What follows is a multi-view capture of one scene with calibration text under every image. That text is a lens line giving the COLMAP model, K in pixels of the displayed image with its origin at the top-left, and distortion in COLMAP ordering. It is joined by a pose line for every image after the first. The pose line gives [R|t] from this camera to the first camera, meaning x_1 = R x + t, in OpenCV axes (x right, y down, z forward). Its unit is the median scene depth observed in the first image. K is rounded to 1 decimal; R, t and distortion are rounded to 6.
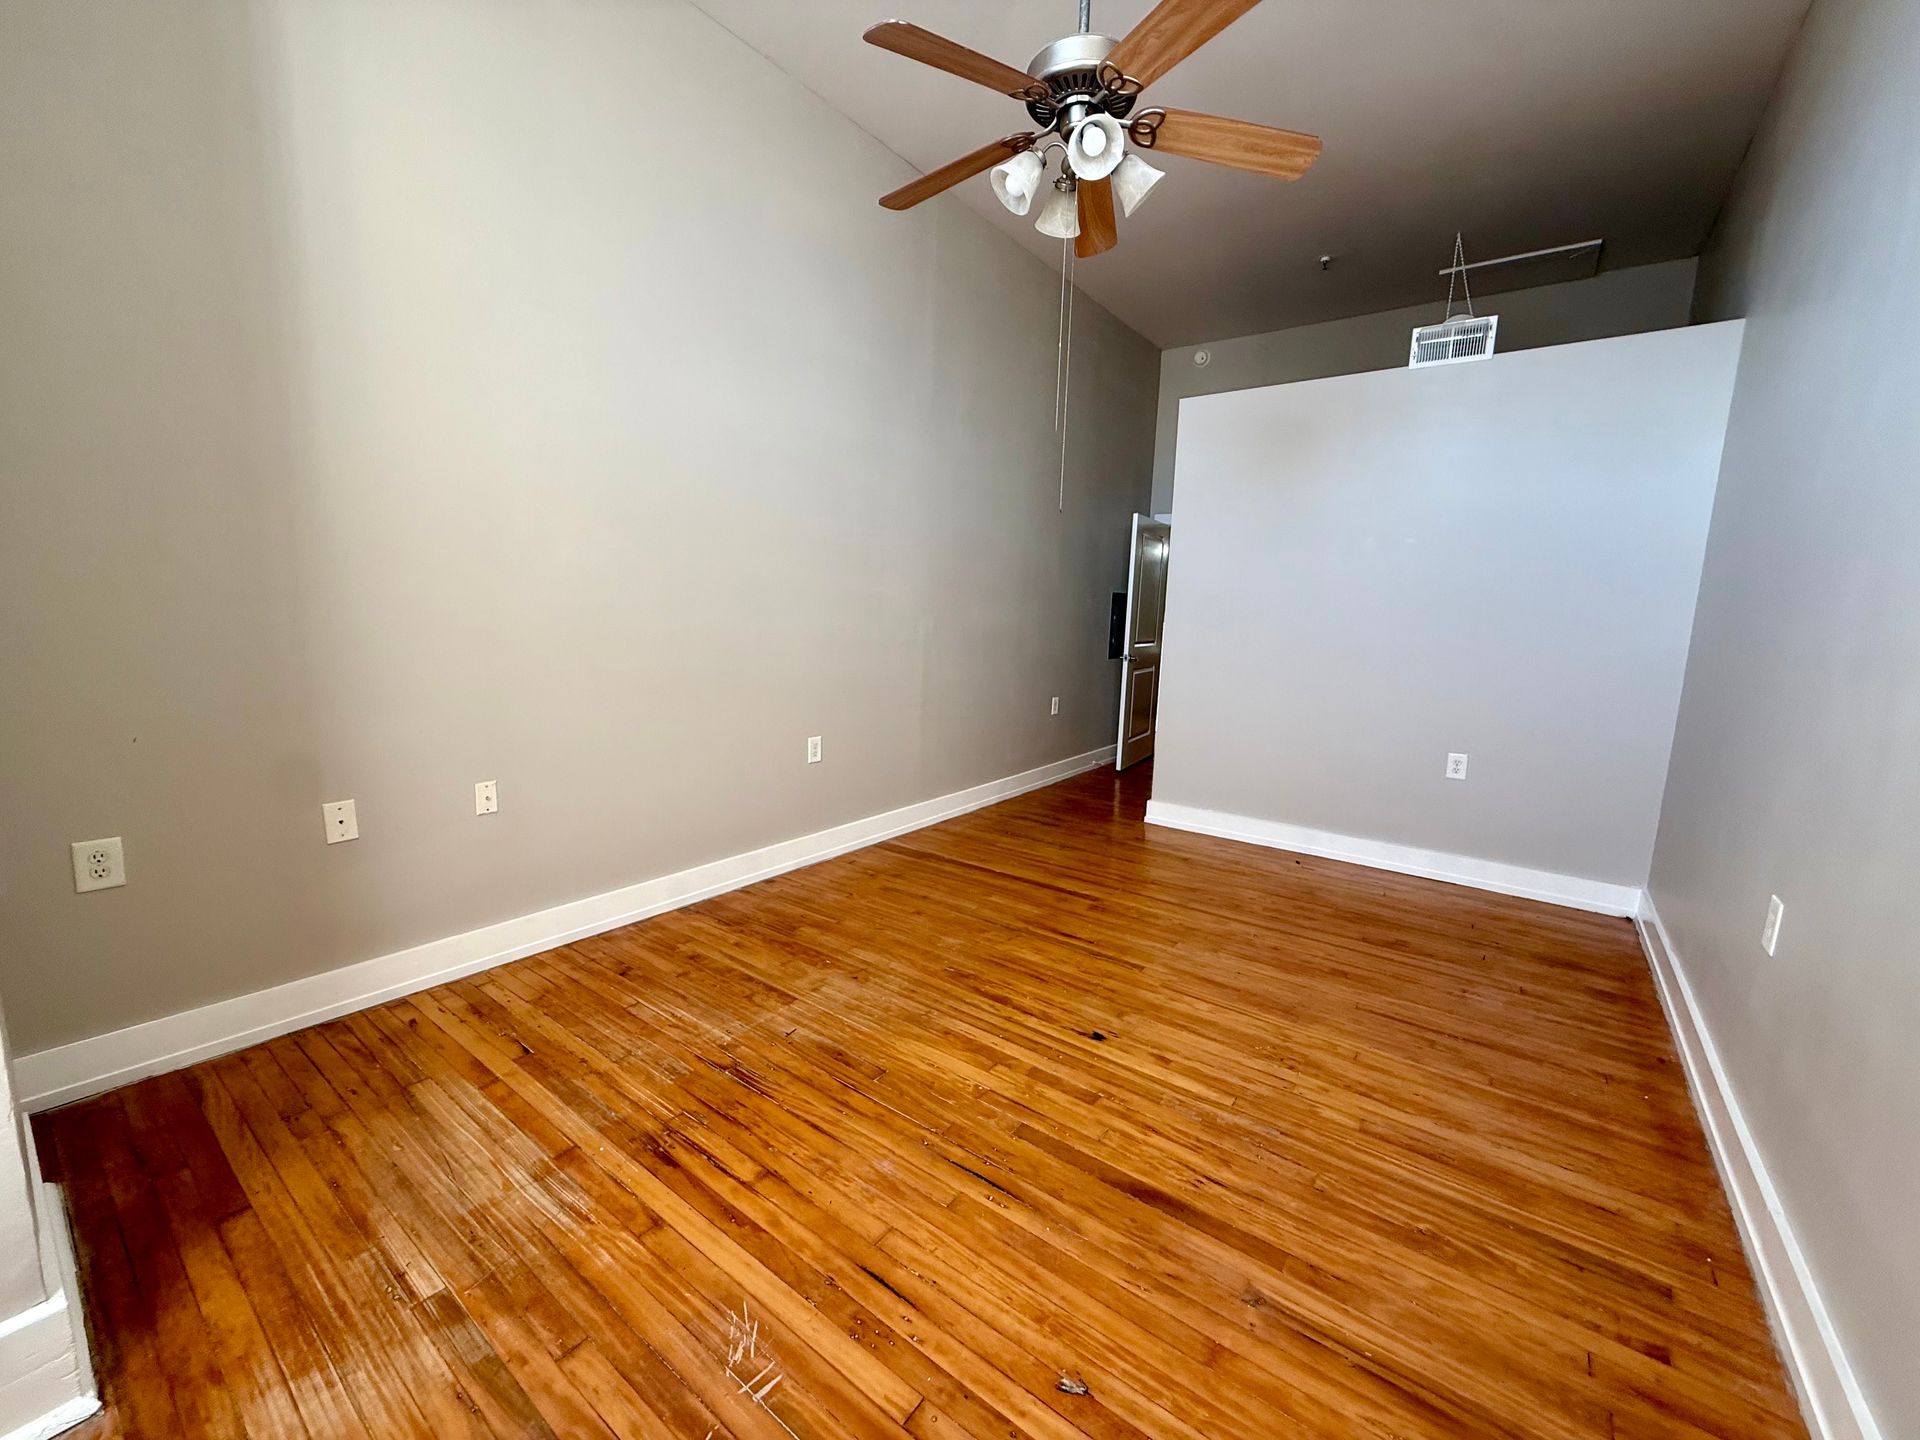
lens RADIAL K [[762.1, 0, 961.3], [0, 762.1, 718.3], [0, 0, 1]] dist [-0.001435, 0.000494]
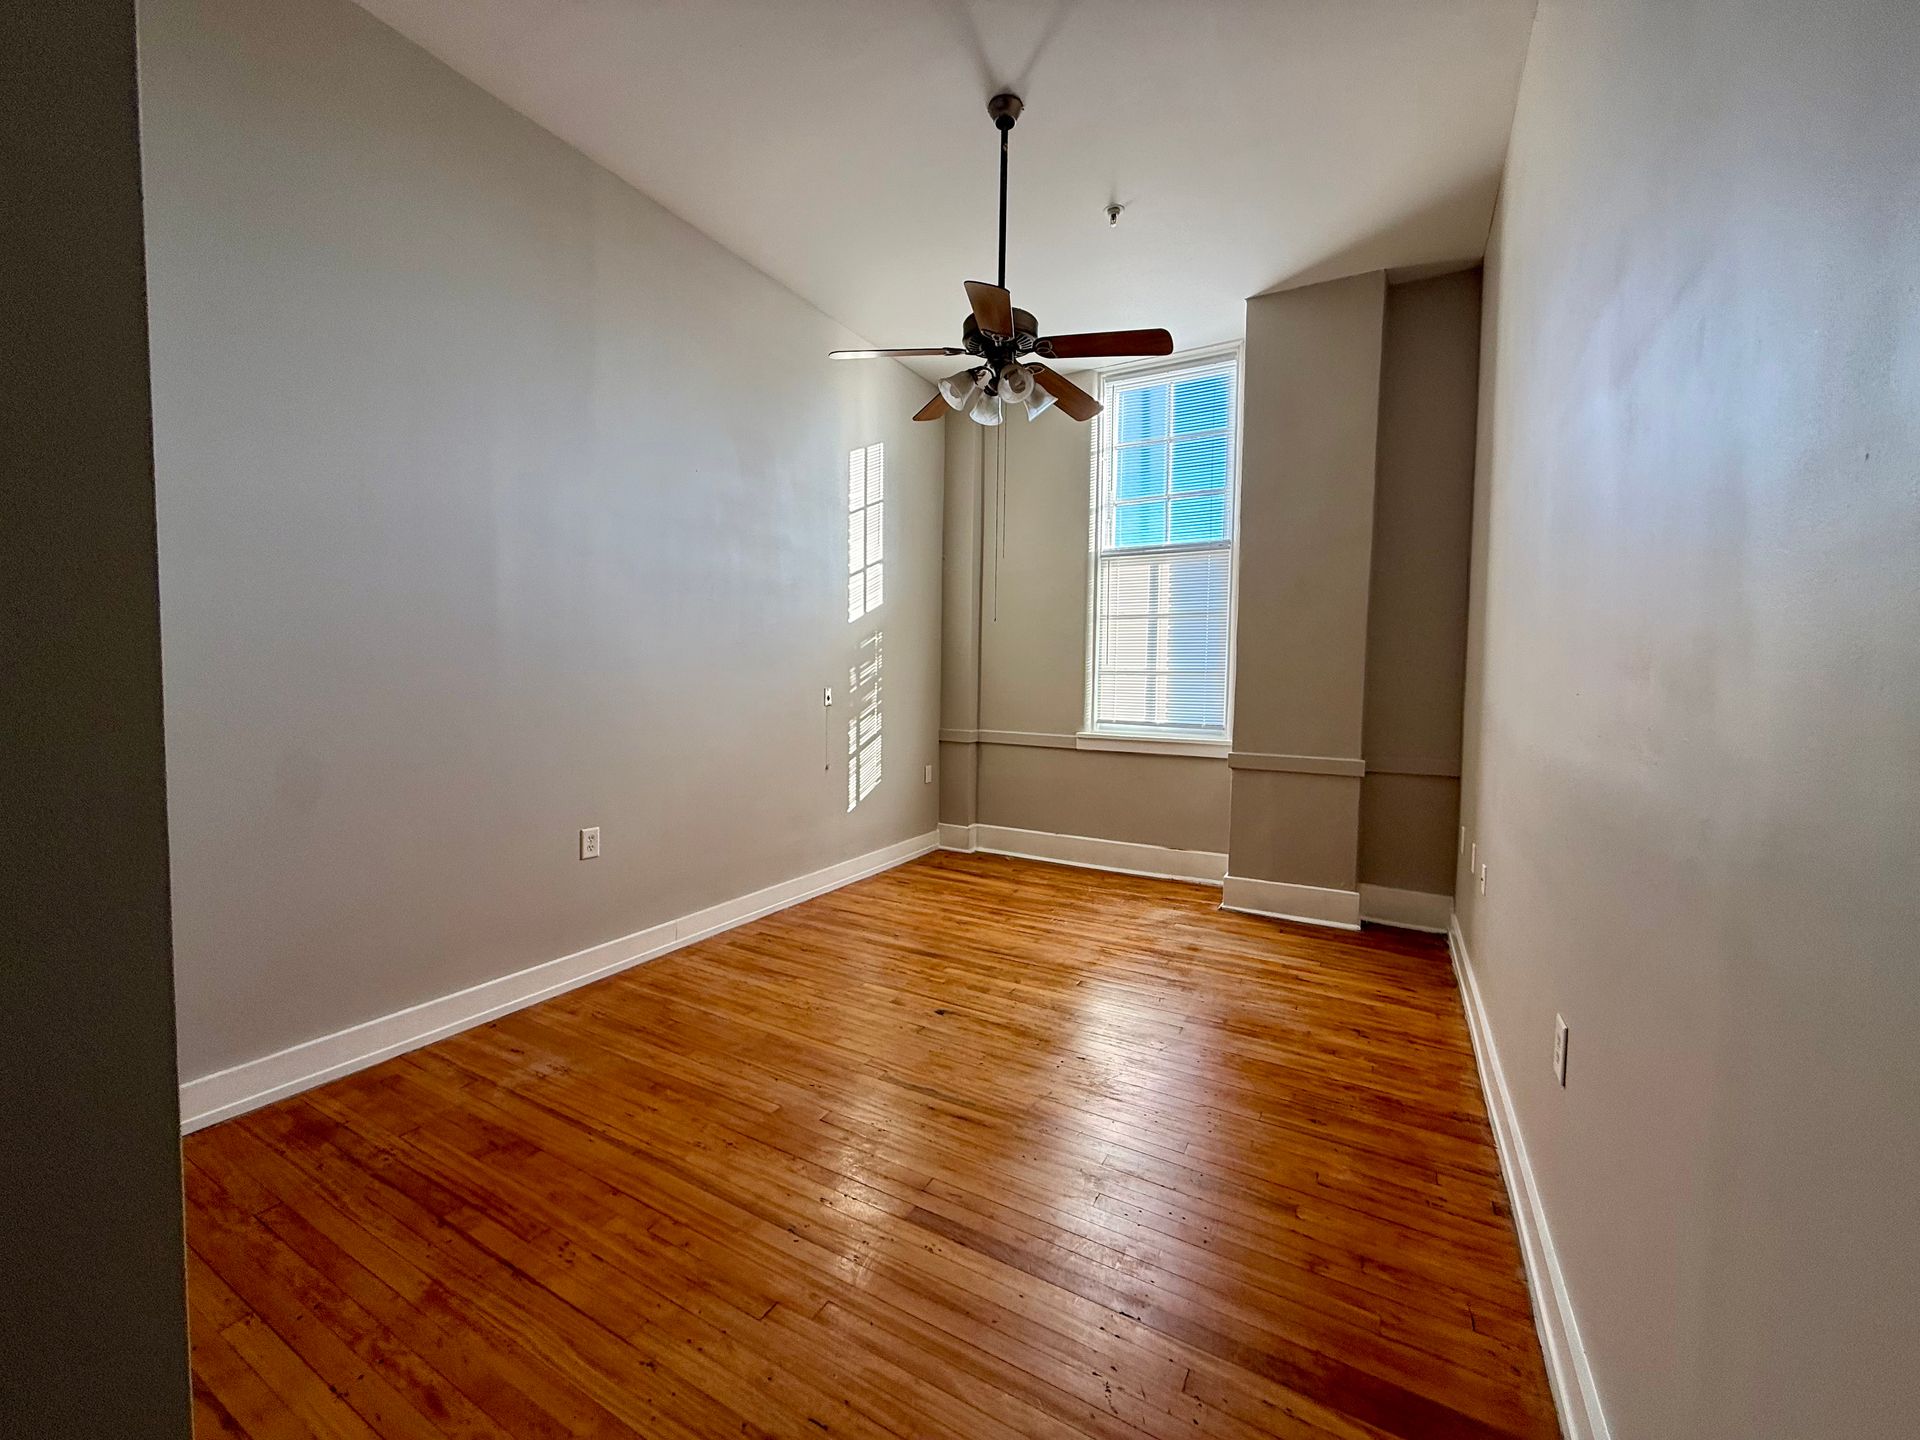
lens RADIAL K [[762.1, 0, 961.5], [0, 762.1, 723.4], [0, 0, 1]] dist [-0.001435, 0.000494]
pose [[-0.990443, -0.035141, -0.133368, 0.397011], [-0.061325, 0.978354, 0.197644, -0.390440], [0.123536, 0.203934, -0.971159, 2.576368]]
